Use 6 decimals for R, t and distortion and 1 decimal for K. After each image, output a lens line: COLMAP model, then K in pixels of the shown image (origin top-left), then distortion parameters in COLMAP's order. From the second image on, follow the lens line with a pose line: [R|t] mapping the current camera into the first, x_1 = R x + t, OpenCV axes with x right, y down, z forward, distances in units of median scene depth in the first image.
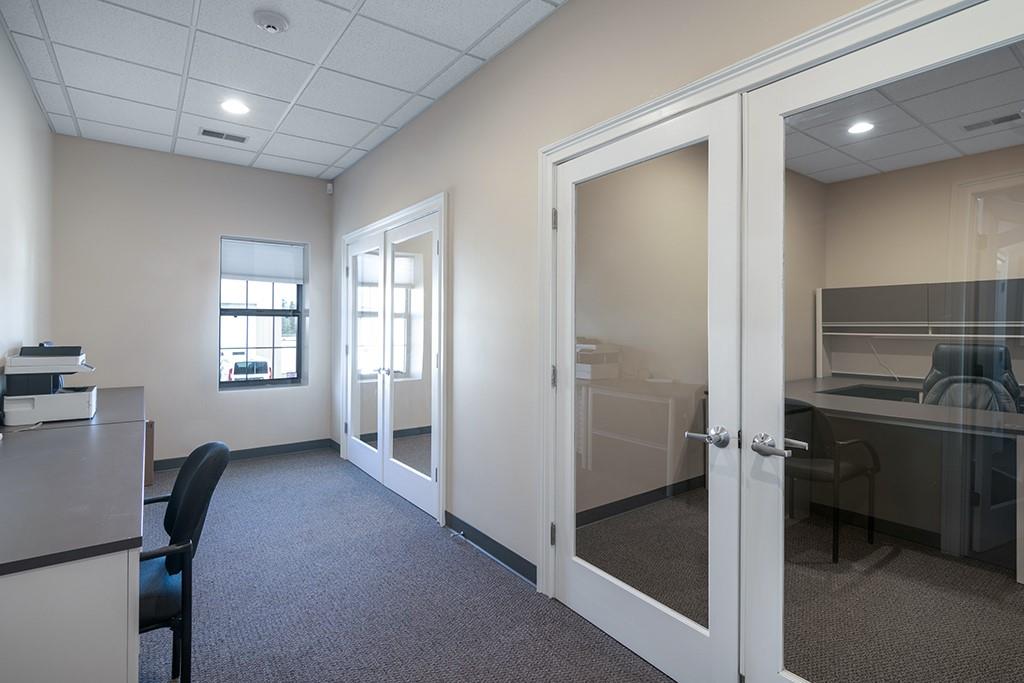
lens RADIAL K [[499.3, 0, 512.1], [0, 499.3, 333.4], [0, 0, 1]] dist [-0.001129, -0.000073]
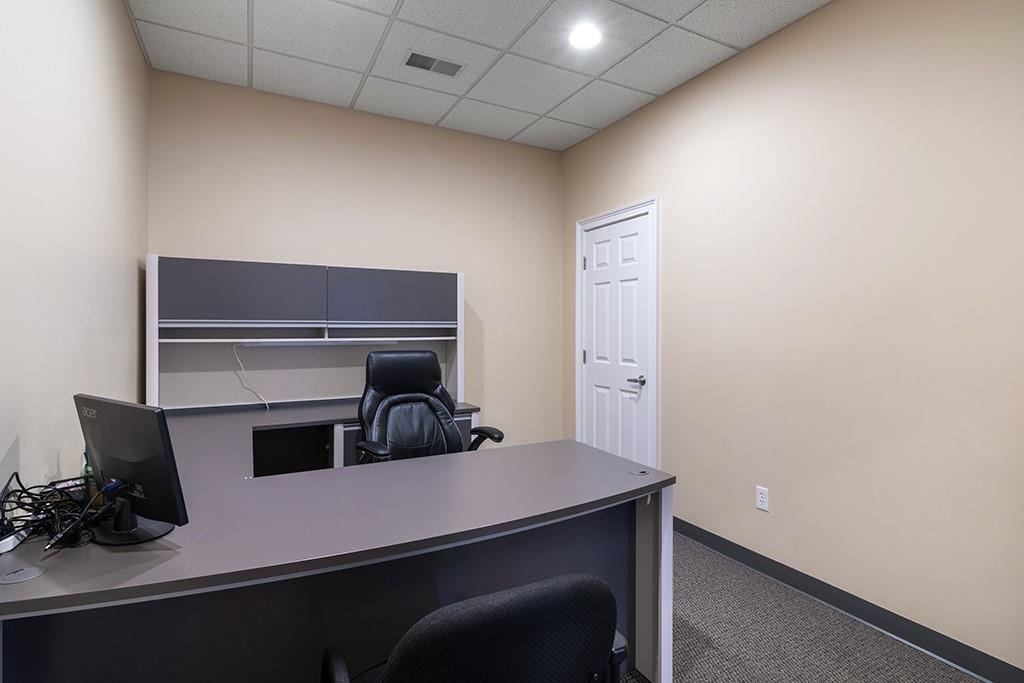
lens RADIAL K [[499.3, 0, 512.7], [0, 499.3, 331.9], [0, 0, 1]] dist [-0.001129, -0.000073]
pose [[0.141862, -0.011253, 0.989823, 0.167233], [0.010671, 0.999895, 0.009838, -0.011696], [-0.989829, 0.009167, 0.141967, 0.630307]]
